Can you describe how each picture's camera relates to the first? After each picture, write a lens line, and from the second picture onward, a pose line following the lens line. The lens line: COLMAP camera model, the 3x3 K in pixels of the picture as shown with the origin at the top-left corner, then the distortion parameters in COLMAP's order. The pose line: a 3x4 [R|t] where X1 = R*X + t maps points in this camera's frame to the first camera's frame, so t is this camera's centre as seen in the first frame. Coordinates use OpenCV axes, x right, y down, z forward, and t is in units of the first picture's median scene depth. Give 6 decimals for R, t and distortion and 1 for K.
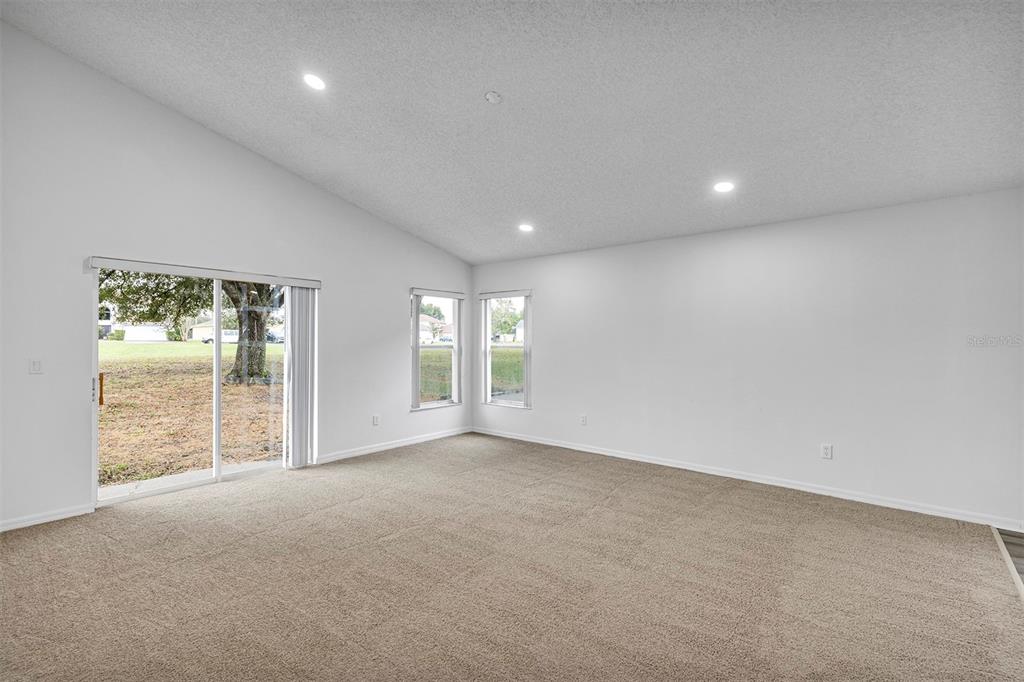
lens RADIAL K [[460.6, 0, 509.0], [0, 460.6, 341.6], [0, 0, 1]] dist [0.009589, 0.000459]
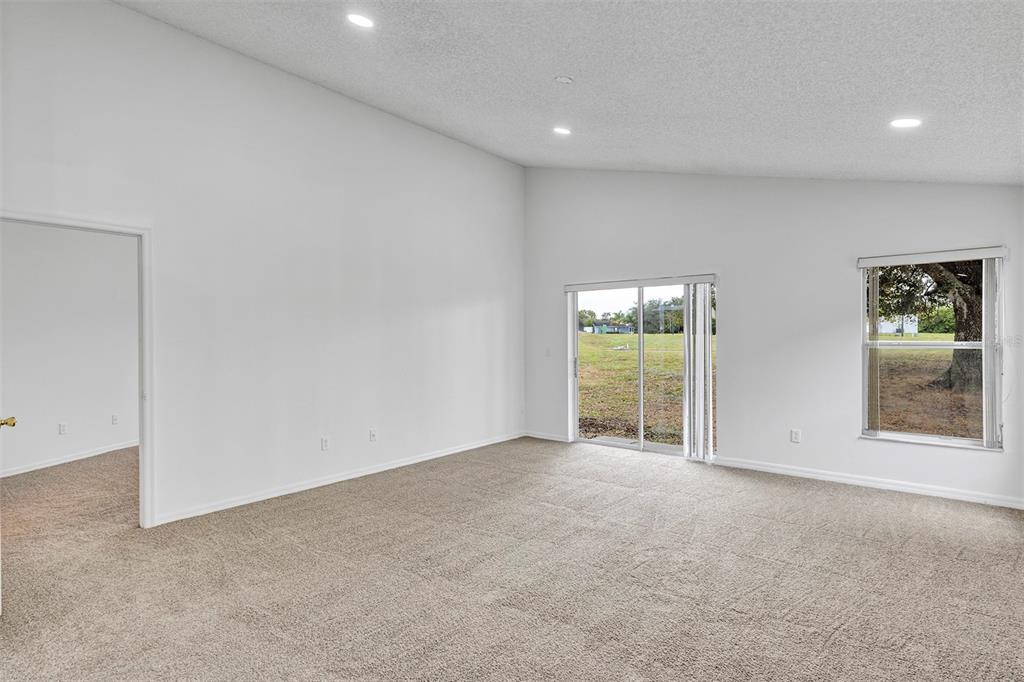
lens RADIAL K [[545.4, 0, 520.9], [0, 545.4, 340.4], [0, 0, 1]] dist [-0.006616, -0.000586]
pose [[-0.003648, -0.000024, -0.999993, 0.856849], [0.004725, 0.999989, -0.000041, 0.006609], [0.999982, -0.004725, -0.003648, 0.719004]]
